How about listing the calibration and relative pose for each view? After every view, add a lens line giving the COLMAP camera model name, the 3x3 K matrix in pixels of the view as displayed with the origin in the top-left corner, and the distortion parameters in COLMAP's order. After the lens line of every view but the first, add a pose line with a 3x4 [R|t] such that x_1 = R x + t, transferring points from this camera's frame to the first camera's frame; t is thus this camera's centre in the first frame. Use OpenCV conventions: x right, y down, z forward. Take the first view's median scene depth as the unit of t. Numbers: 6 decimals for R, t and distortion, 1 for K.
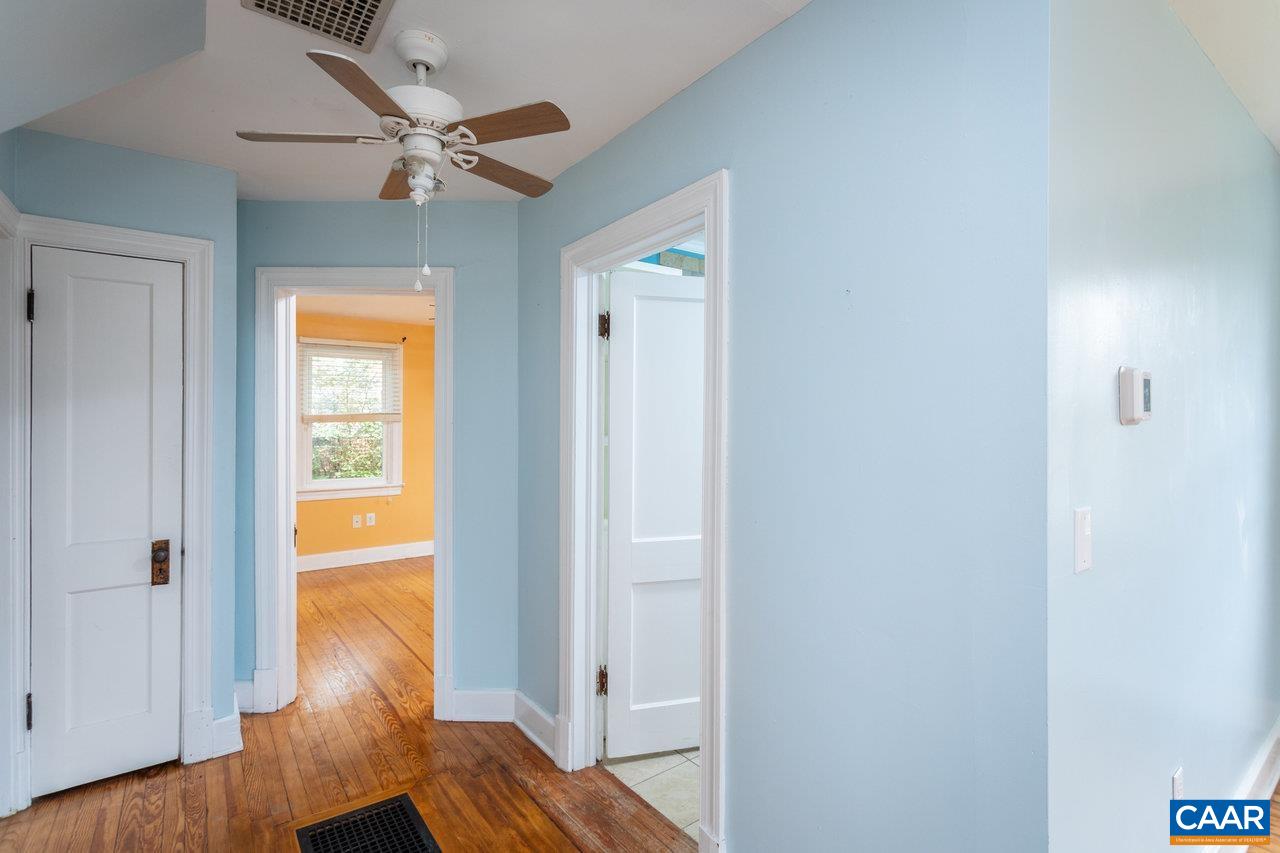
lens RADIAL K [[597.4, 0, 636.7], [0, 597.4, 429.9], [0, 0, 1]] dist [-0.000126, 0.000180]
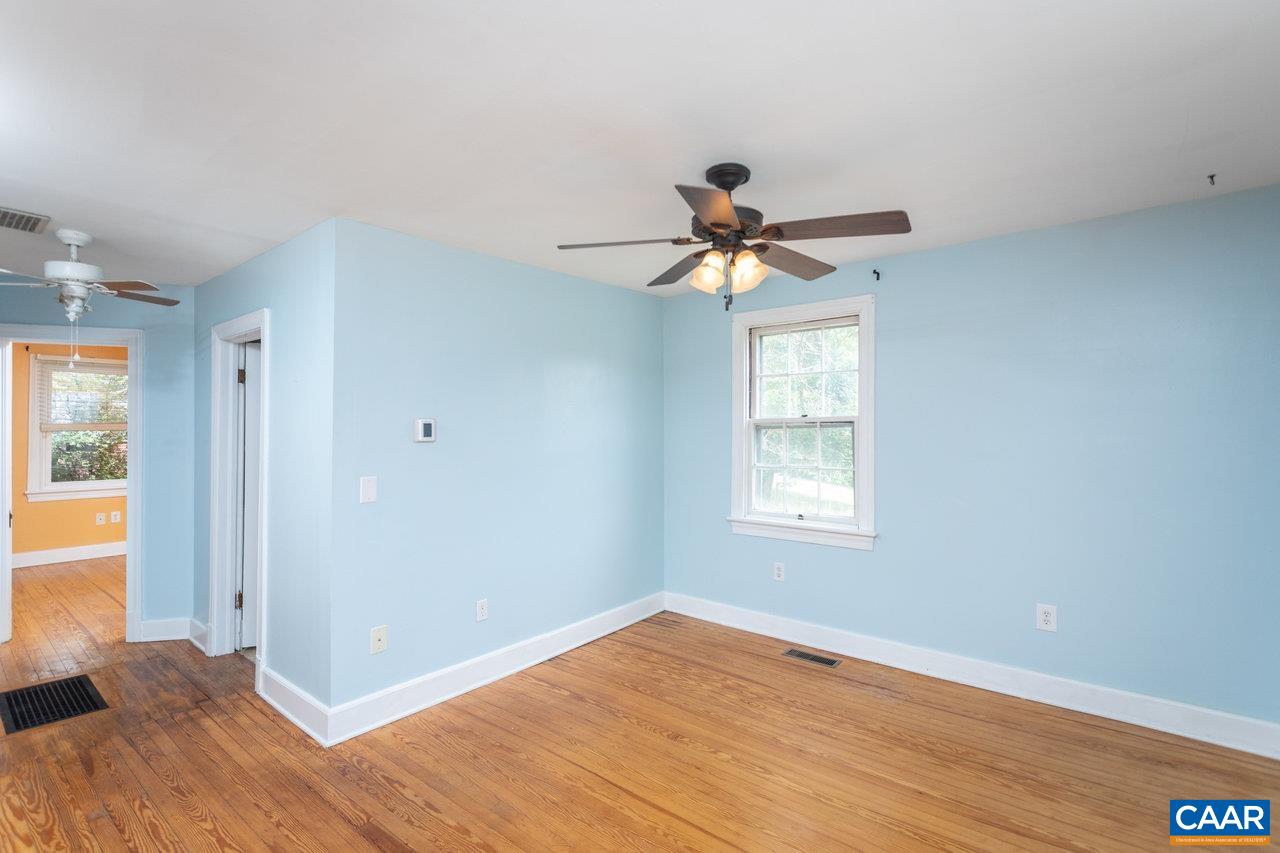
lens RADIAL K [[601.9, 0, 642.0], [0, 601.9, 432.8], [0, 0, 1]] dist [0.002637, 0.000930]
pose [[0.972328, 0.001864, 0.233611, 0.539288], [-0.002015, 0.999998, 0.000407, -0.024591], [-0.233610, -0.000867, 0.972330, -0.718613]]
